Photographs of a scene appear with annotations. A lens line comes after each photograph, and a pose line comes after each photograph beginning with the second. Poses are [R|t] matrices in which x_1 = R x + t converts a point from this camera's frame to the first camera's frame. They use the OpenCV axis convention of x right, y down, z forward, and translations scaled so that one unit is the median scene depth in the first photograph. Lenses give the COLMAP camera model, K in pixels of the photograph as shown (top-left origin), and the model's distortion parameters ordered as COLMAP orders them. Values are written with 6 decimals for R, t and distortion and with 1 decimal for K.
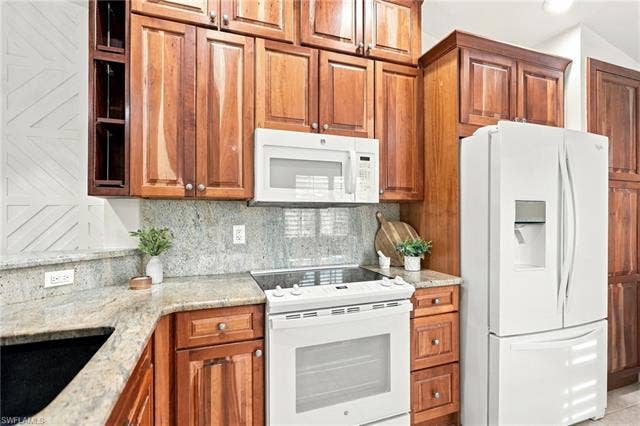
lens RADIAL K [[305.8, 0, 318.3], [0, 305.8, 213.5], [0, 0, 1]] dist [-0.003377, 0.000563]
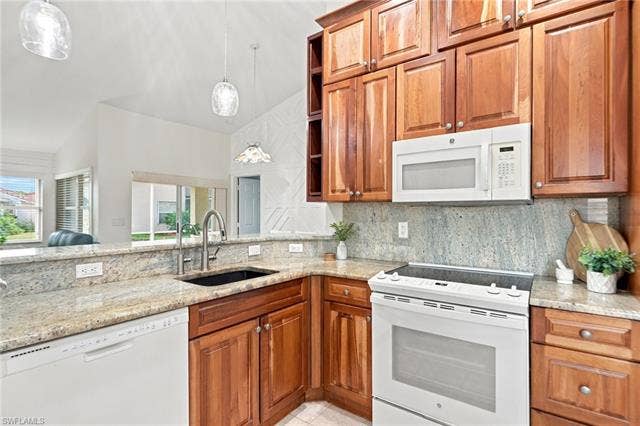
lens RADIAL K [[305.8, 0, 318.3], [0, 305.8, 213.5], [0, 0, 1]] dist [-0.003377, 0.000563]
pose [[0.563764, 0.001449, -0.825935, 0.621949], [0.001160, 0.999996, 0.002546, 0.001318], [0.825935, -0.002394, 0.563760, 0.070690]]
